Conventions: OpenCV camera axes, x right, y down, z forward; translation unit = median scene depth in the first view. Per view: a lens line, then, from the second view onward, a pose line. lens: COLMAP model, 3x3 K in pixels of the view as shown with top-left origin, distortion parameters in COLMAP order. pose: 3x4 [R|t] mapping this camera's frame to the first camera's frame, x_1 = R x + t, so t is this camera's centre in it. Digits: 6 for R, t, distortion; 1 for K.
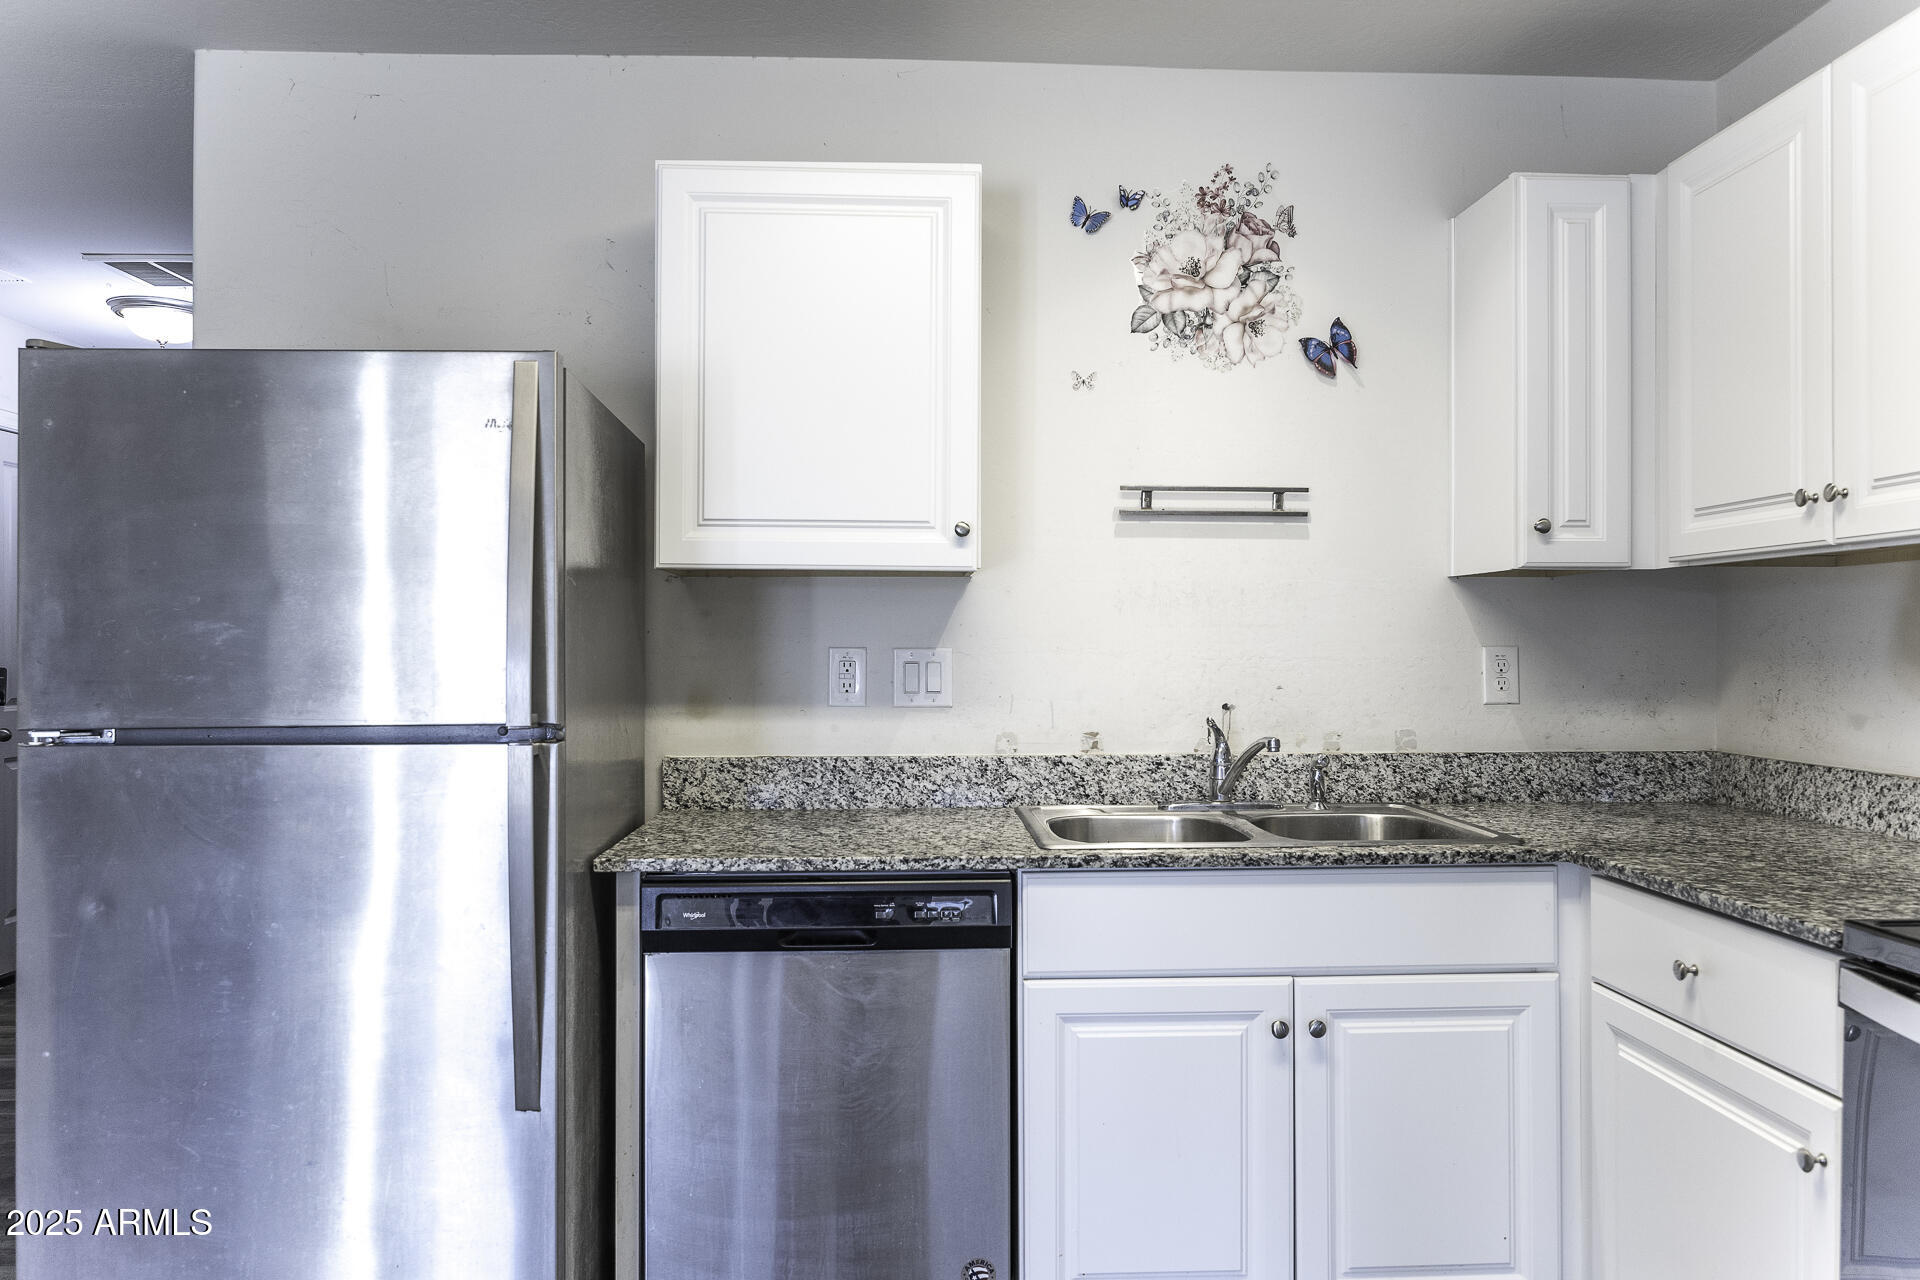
lens RADIAL K [[1380.7, 0, 965.8], [0, 1380.7, 639.0], [0, 0, 1]] dist [-0.004165, 0.001916]
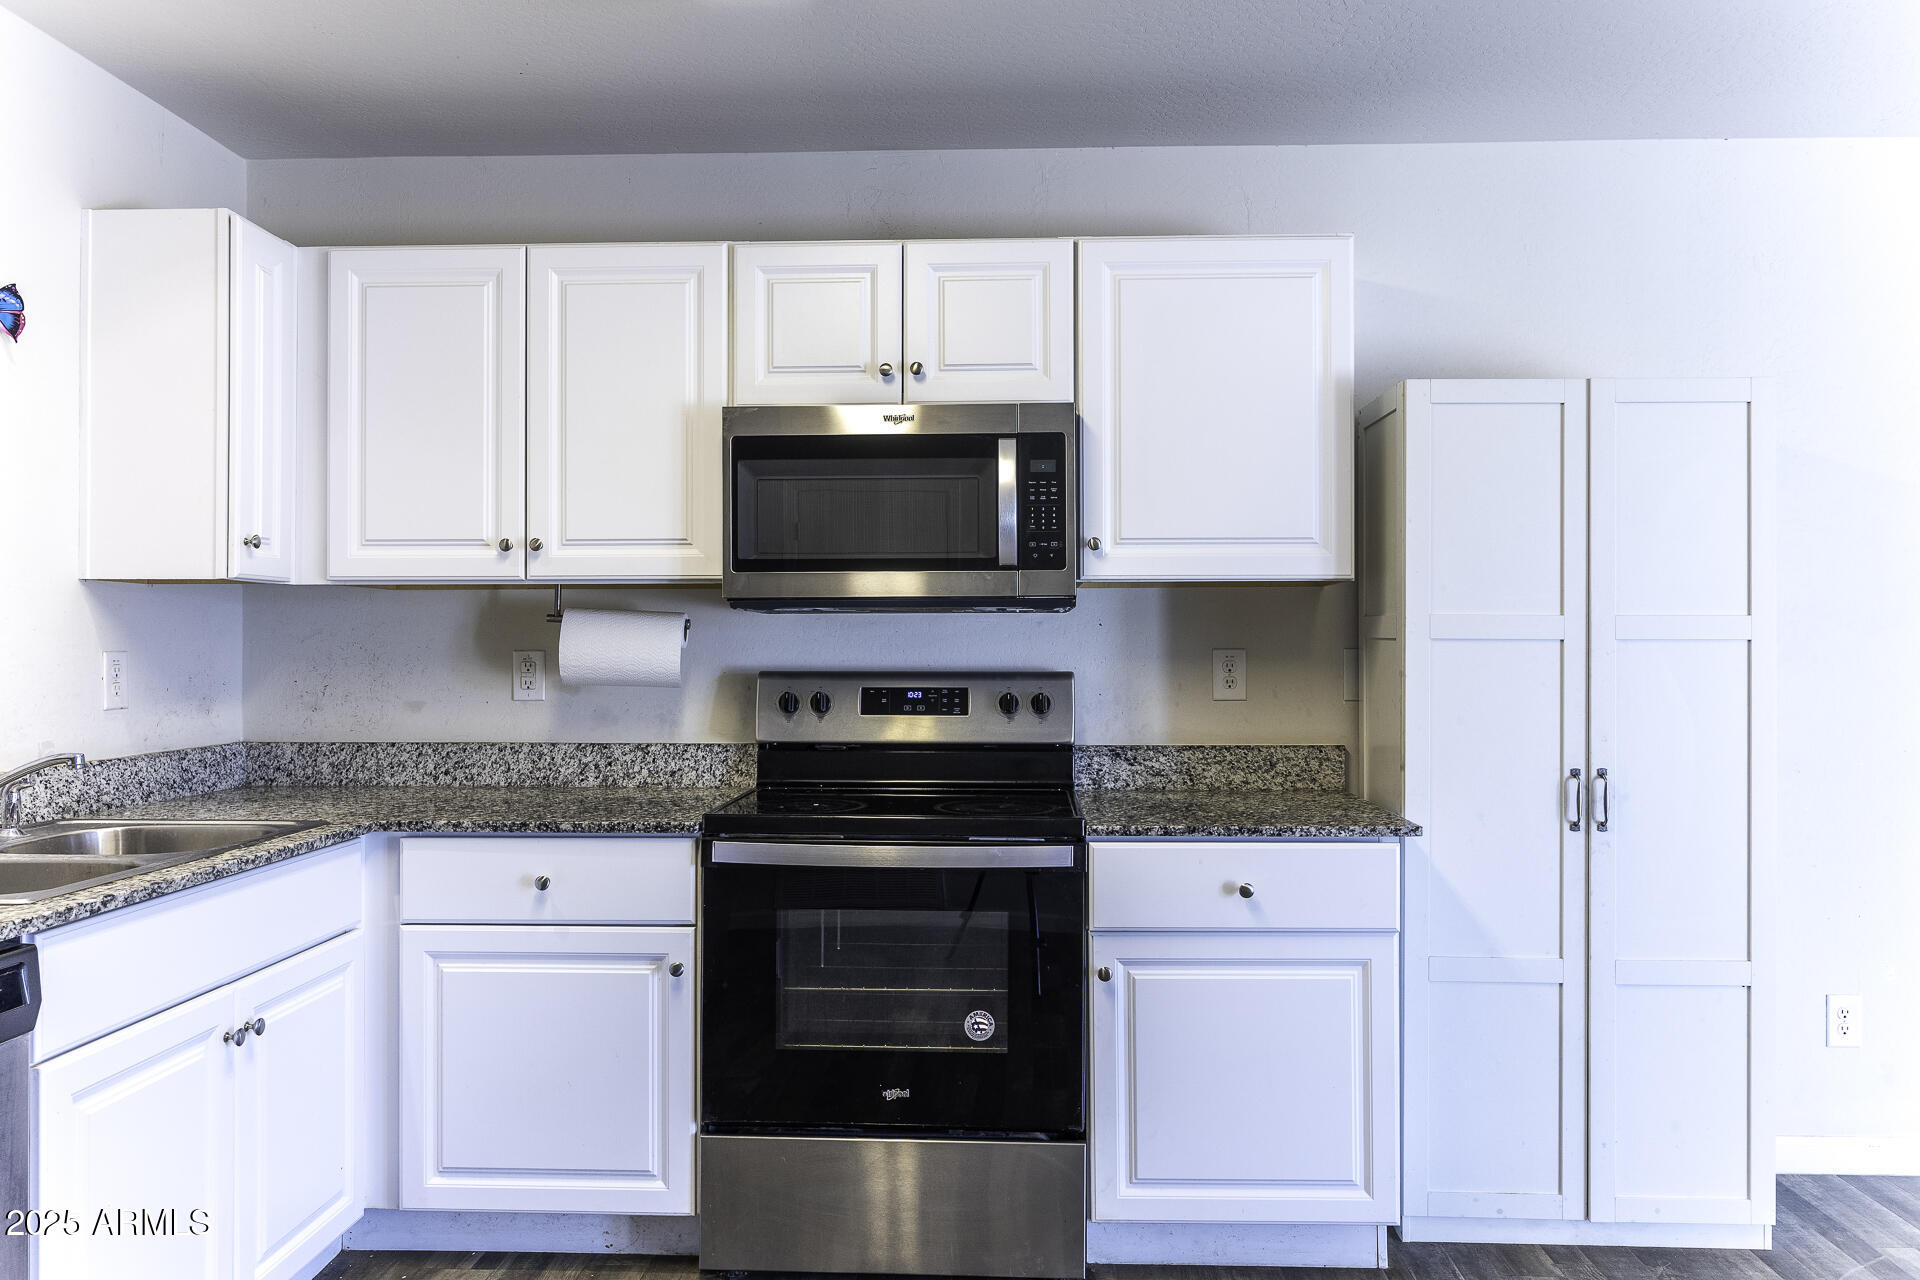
lens RADIAL K [[1380.7, 0, 967.0], [0, 1380.7, 641.9], [0, 0, 1]] dist [-0.004165, 0.001916]
pose [[0.081250, 0.003418, 0.996688, -0.571212], [-0.001551, 0.999993, -0.003303, 0.000746], [-0.996693, -0.001277, 0.081255, 0.314907]]
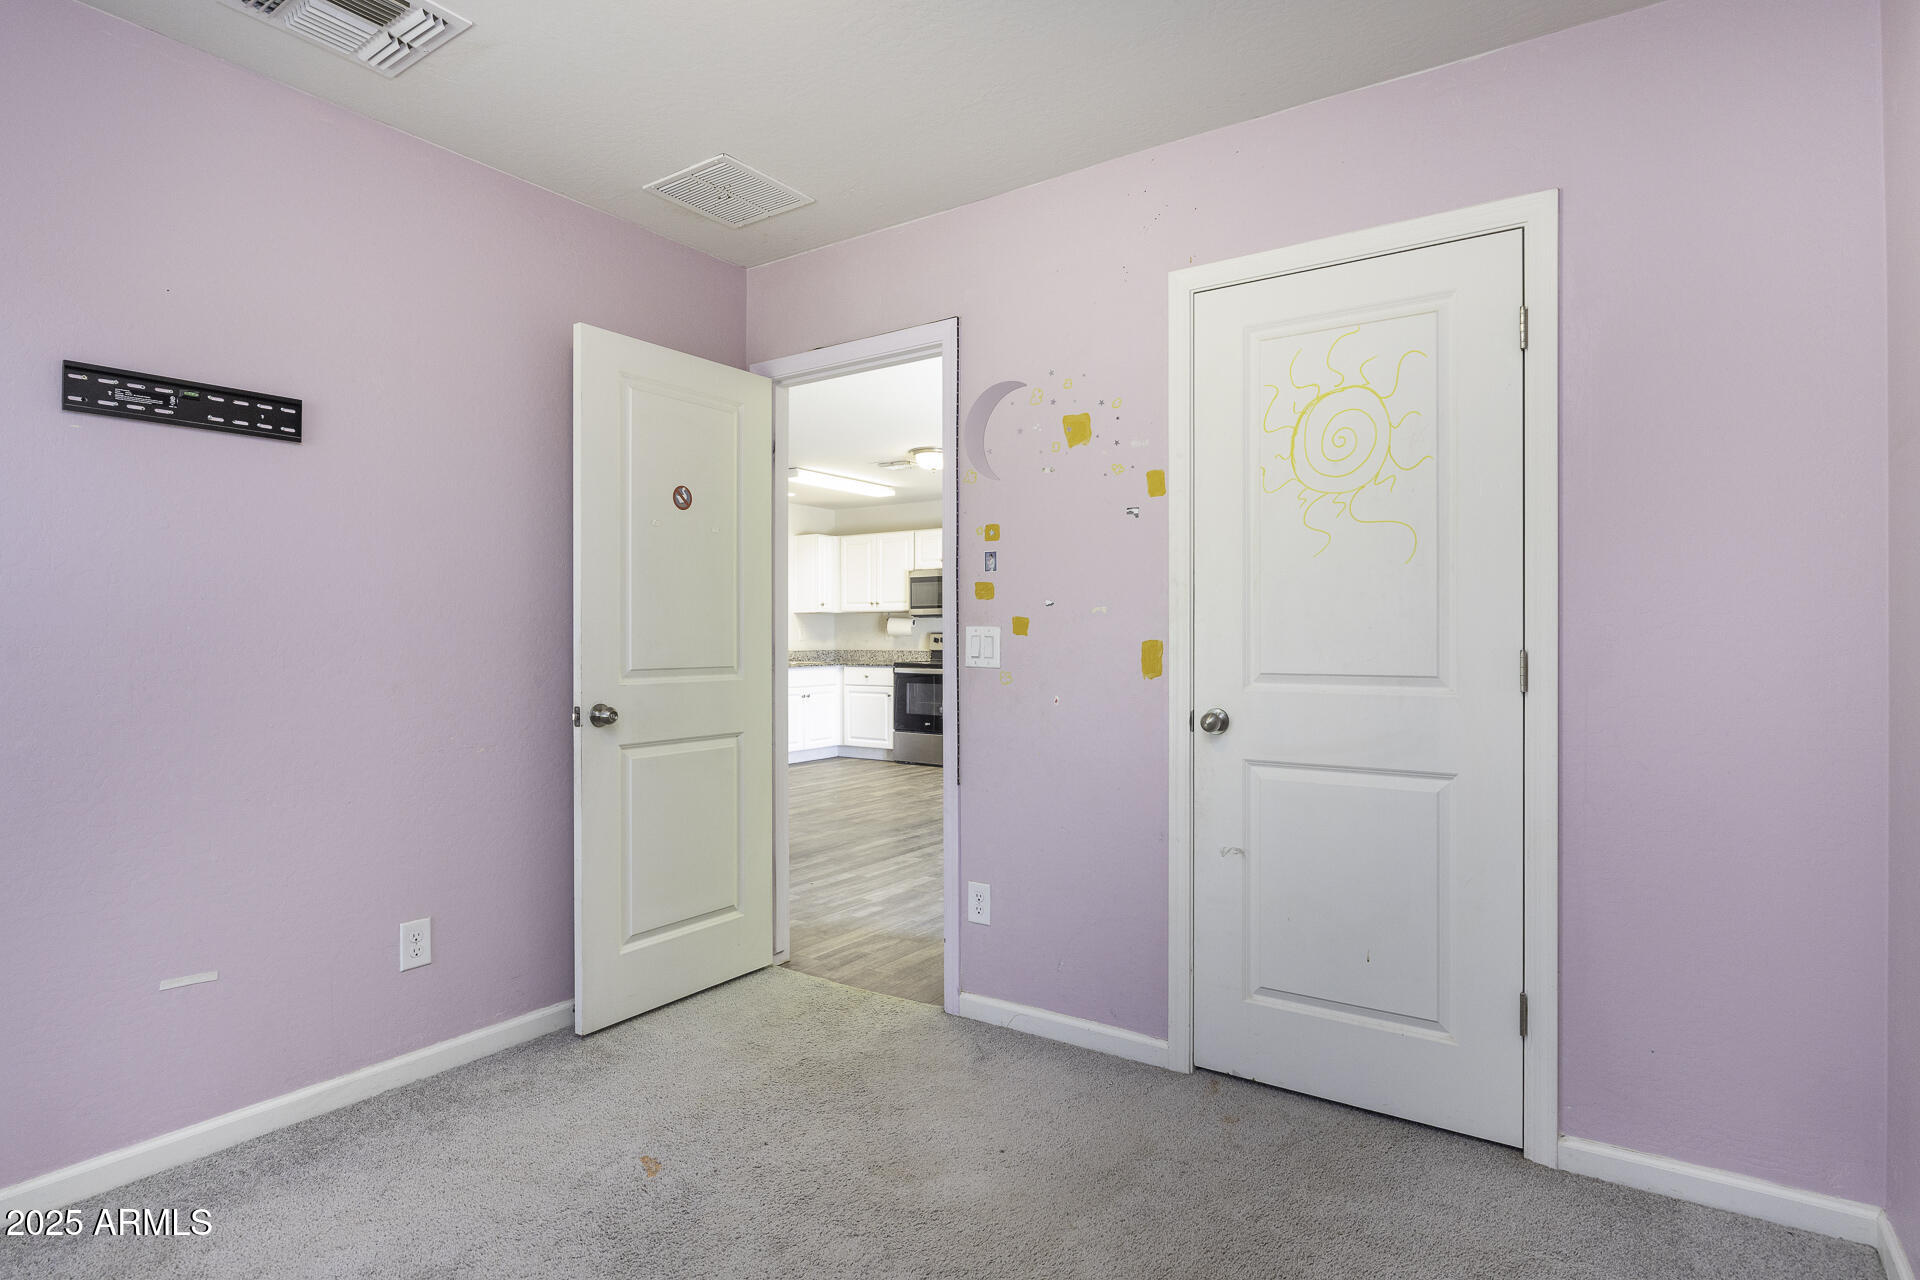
lens RADIAL K [[1022.7, 0, 962.9], [0, 1022.7, 644.8], [0, 0, 1]] dist [0.001222, 0.000063]
pose [[0.615044, -0.008917, 0.788442, -2.083998], [0.003022, 0.999955, 0.008952, 0.033063], [-0.788487, -0.003123, 0.615044, -1.617896]]
